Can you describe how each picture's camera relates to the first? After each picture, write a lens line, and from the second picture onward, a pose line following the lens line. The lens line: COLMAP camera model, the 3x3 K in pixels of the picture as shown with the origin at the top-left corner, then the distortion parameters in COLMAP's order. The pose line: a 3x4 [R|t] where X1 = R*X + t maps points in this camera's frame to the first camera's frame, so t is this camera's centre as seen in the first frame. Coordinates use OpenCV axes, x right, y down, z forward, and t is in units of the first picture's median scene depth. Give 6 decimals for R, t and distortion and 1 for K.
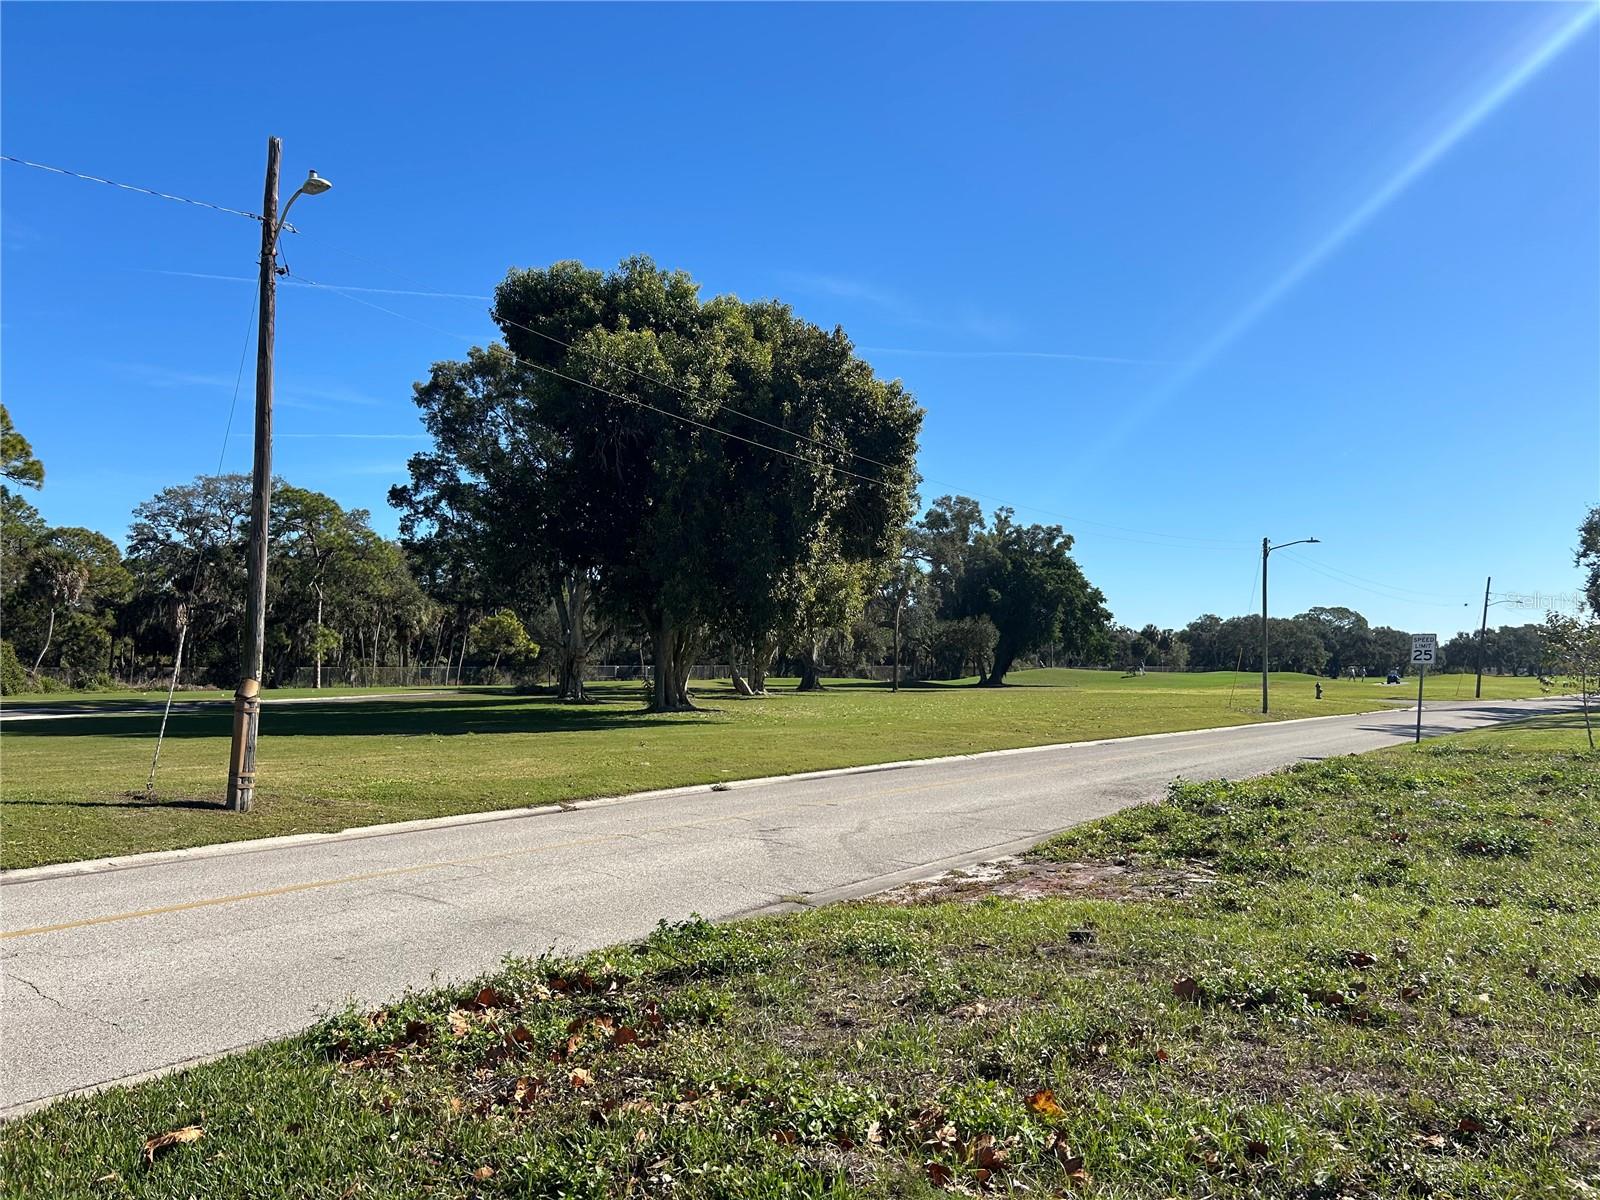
lens RADIAL K [[1203.9, 0, 805.3], [0, 1203.9, 606.9], [0, 0, 1]] dist [0.059011, -0.059175]
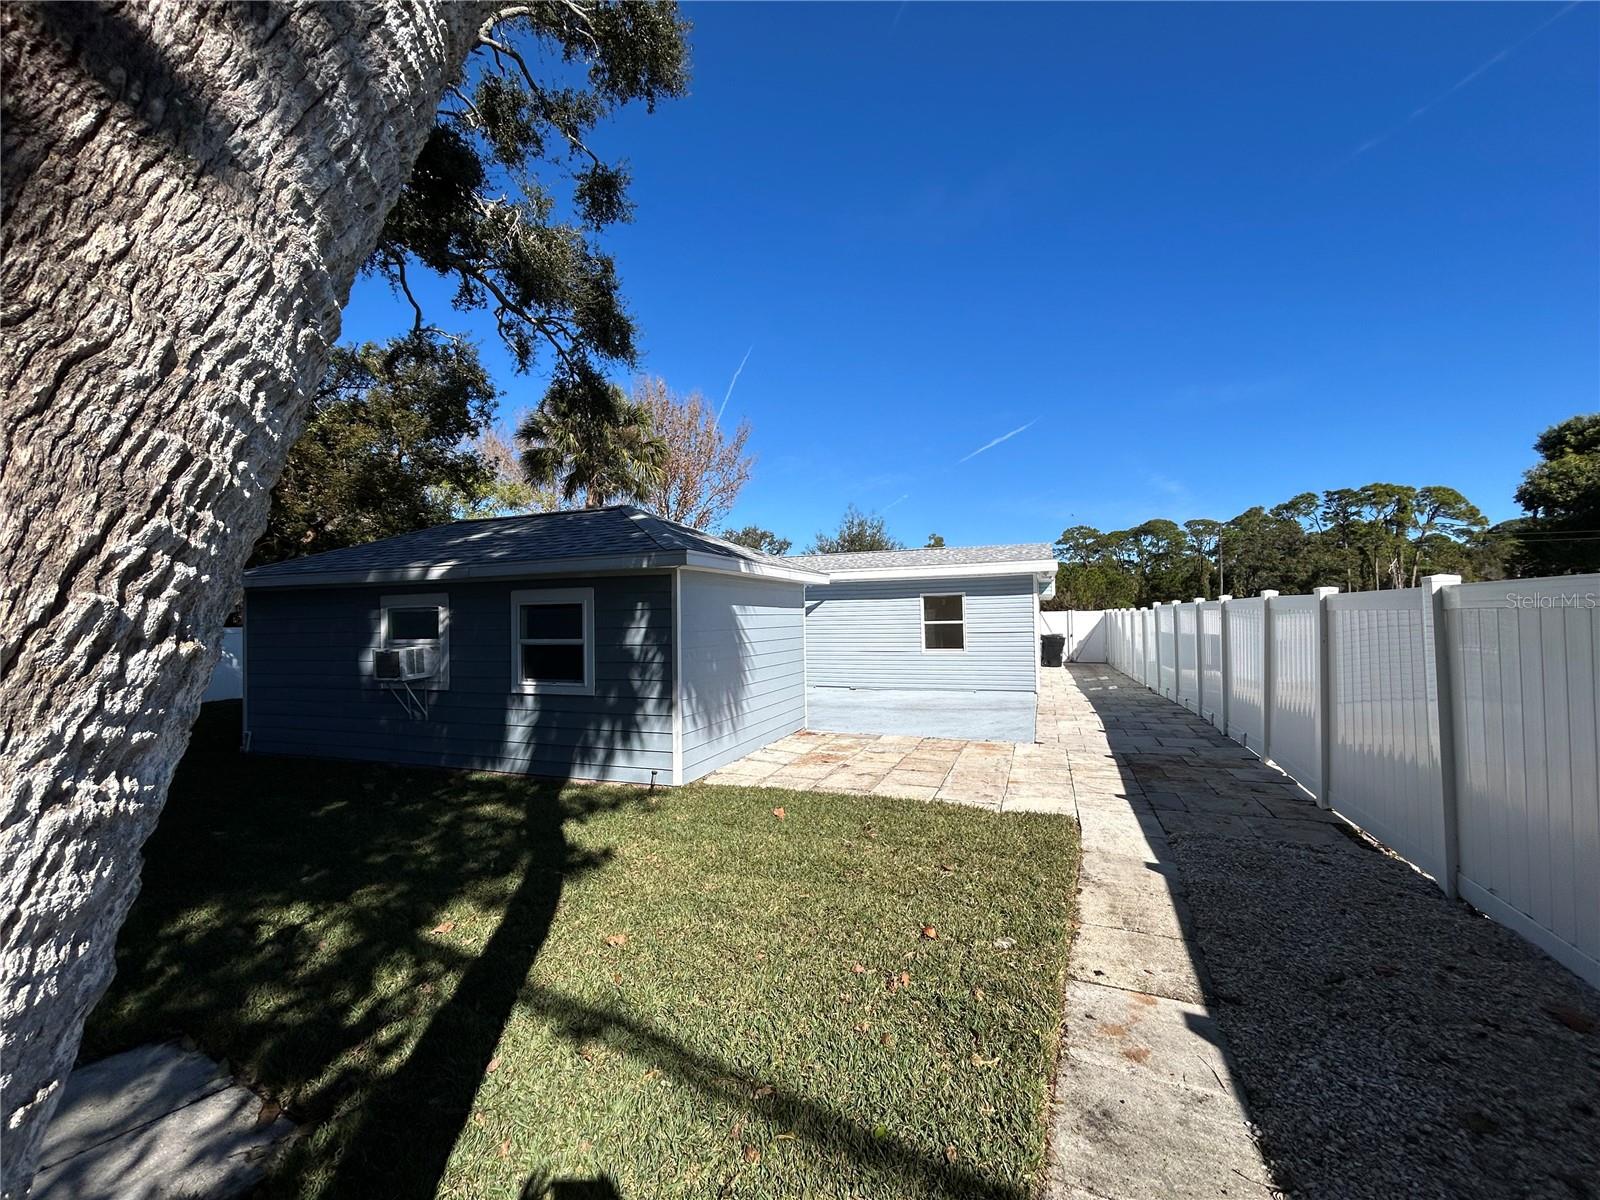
lens RADIAL K [[650.4, 0, 797.9], [0, 650.4, 592.3], [0, 0, 1]] dist [-0.000019, 0.000583]
pose [[-0.024247, -0.046642, -0.998617, 0.713328], [0.065372, 0.996699, -0.048140, -0.013871], [0.997566, -0.066449, -0.021118, -0.239096]]
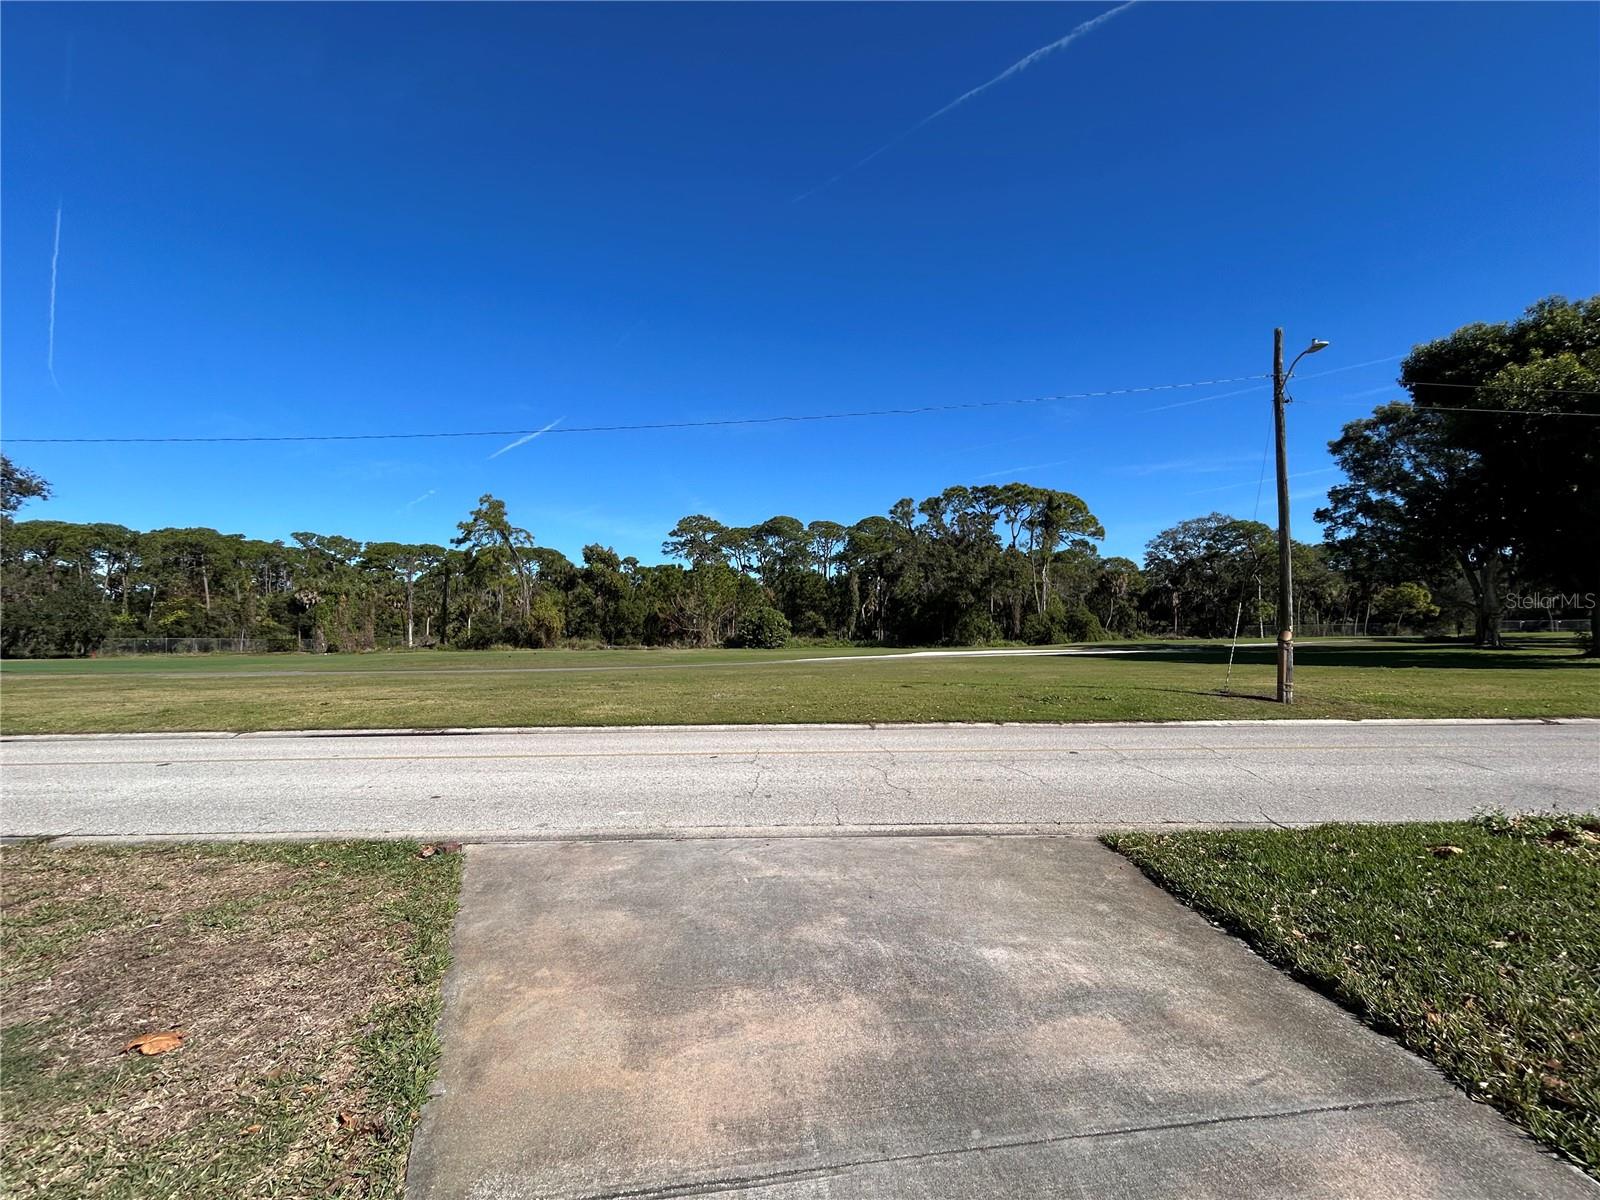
lens RADIAL K [[650.4, 0, 798.5], [0, 650.4, 600.9], [0, 0, 1]] dist [-0.000019, 0.000583]
pose [[0.552133, -0.049807, -0.832267, -0.013758], [0.057345, 0.998119, -0.021689, -0.001394], [0.831781, -0.035751, 0.553951, -0.036291]]
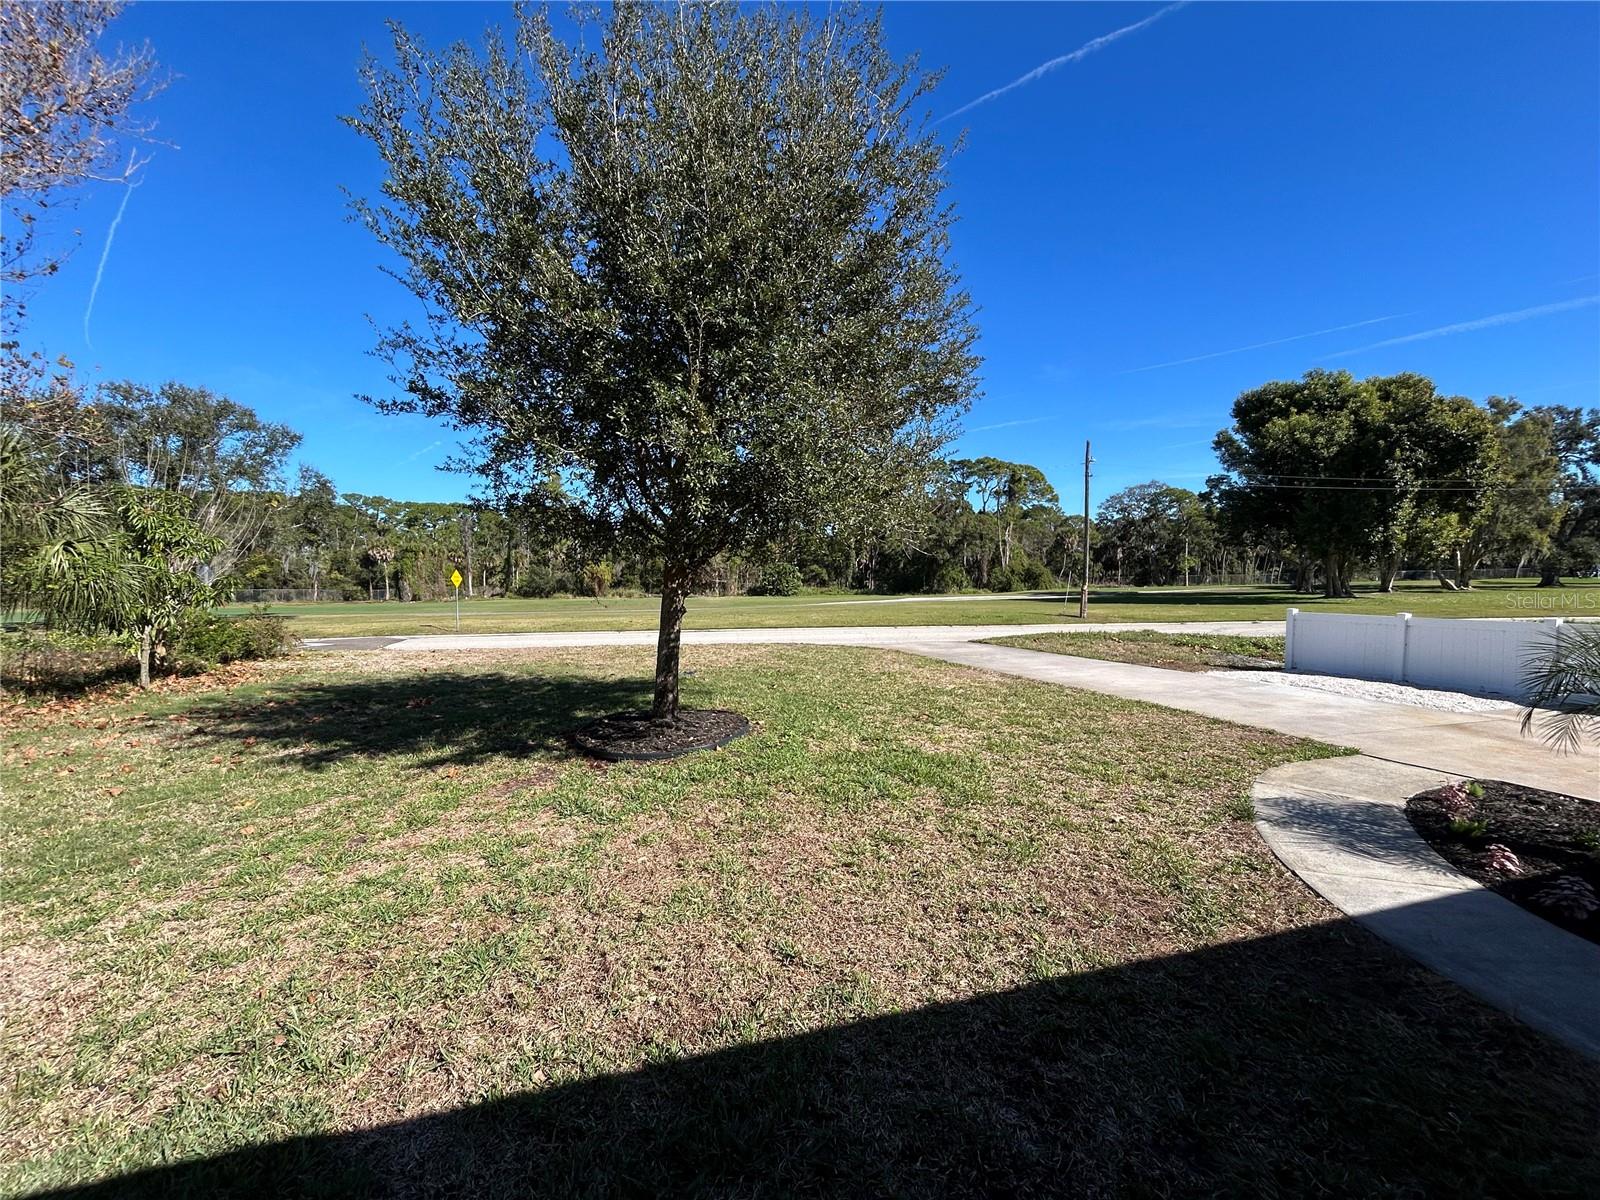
lens RADIAL K [[650.4, 0, 798.6], [0, 650.4, 597.1], [0, 0, 1]] dist [-0.000019, 0.000583]
pose [[0.575901, 0.009049, -0.817470, 0.194992], [0.059674, 0.996806, 0.053074, -0.018130], [0.815339, -0.079347, 0.573521, -0.256330]]
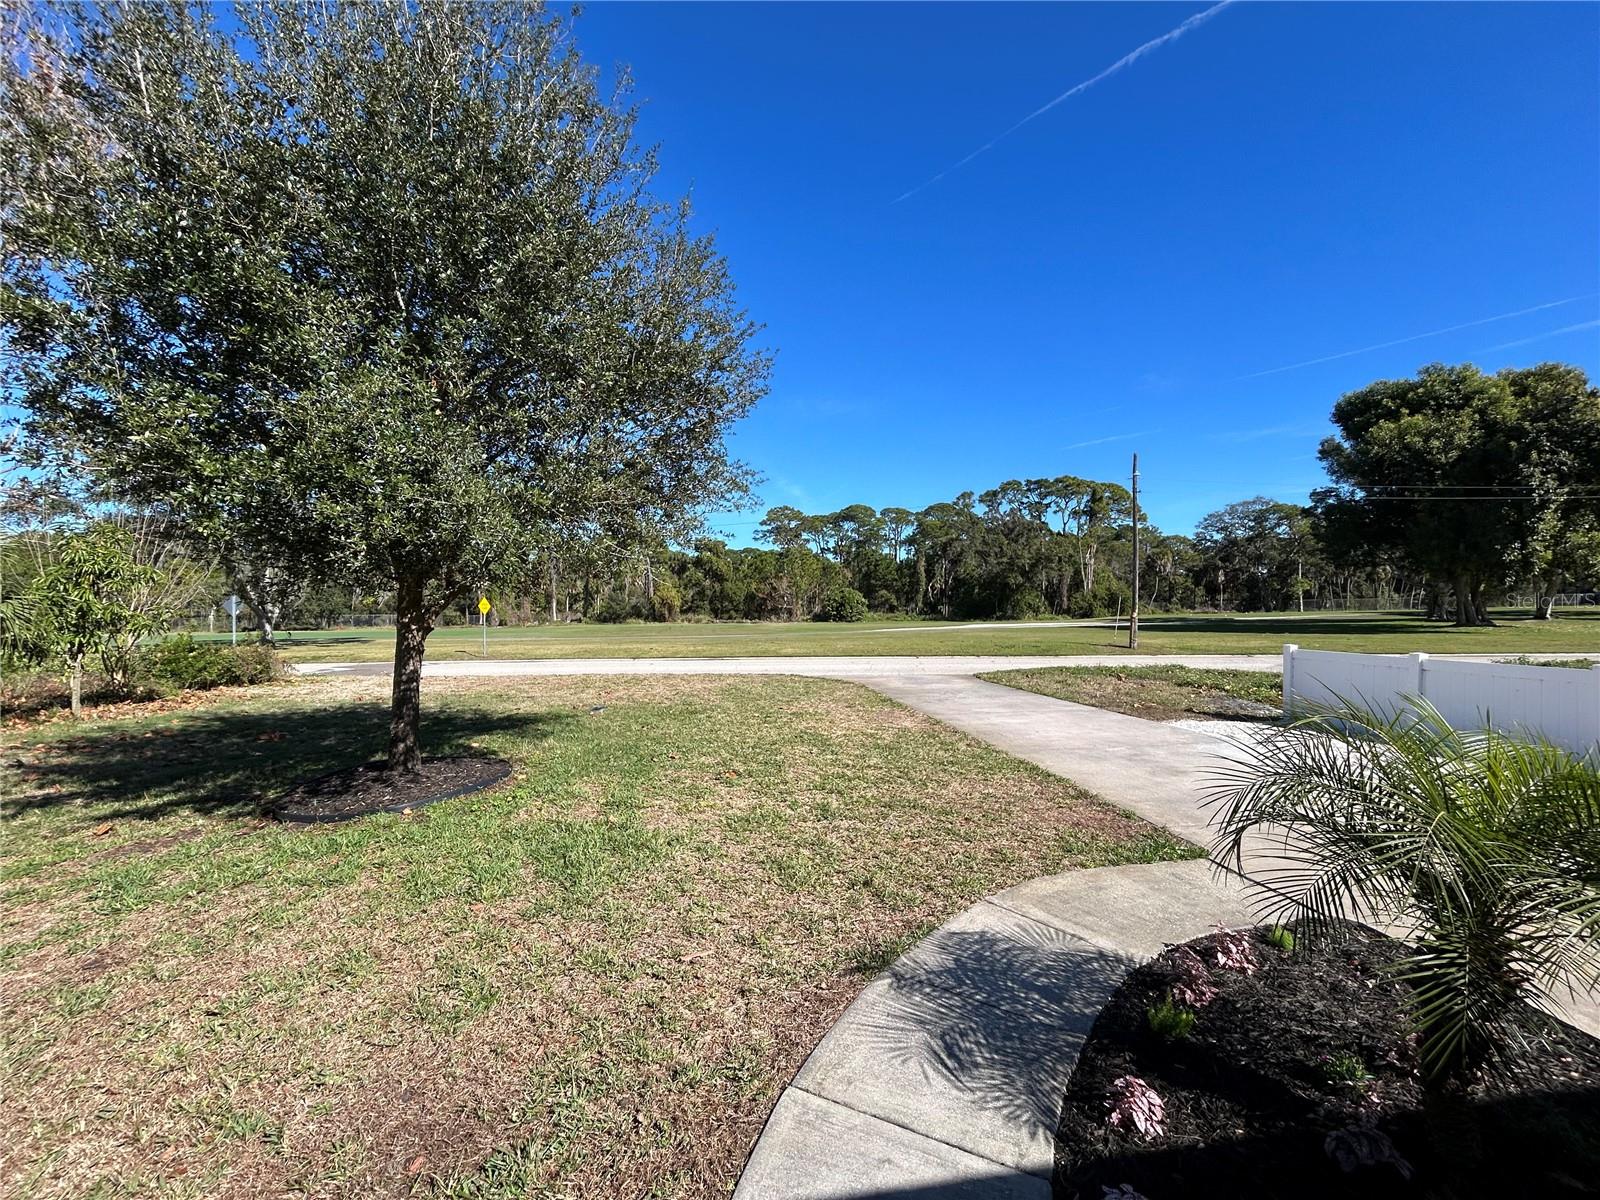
lens RADIAL K [[650.4, 0, 799.0], [0, 650.4, 601.1], [0, 0, 1]] dist [-0.000019, 0.000583]
pose [[0.459340, -0.018731, -0.888063, 0.208109], [0.064307, 0.997855, 0.012215, -0.015449], [0.885930, -0.062719, 0.459559, -0.195443]]
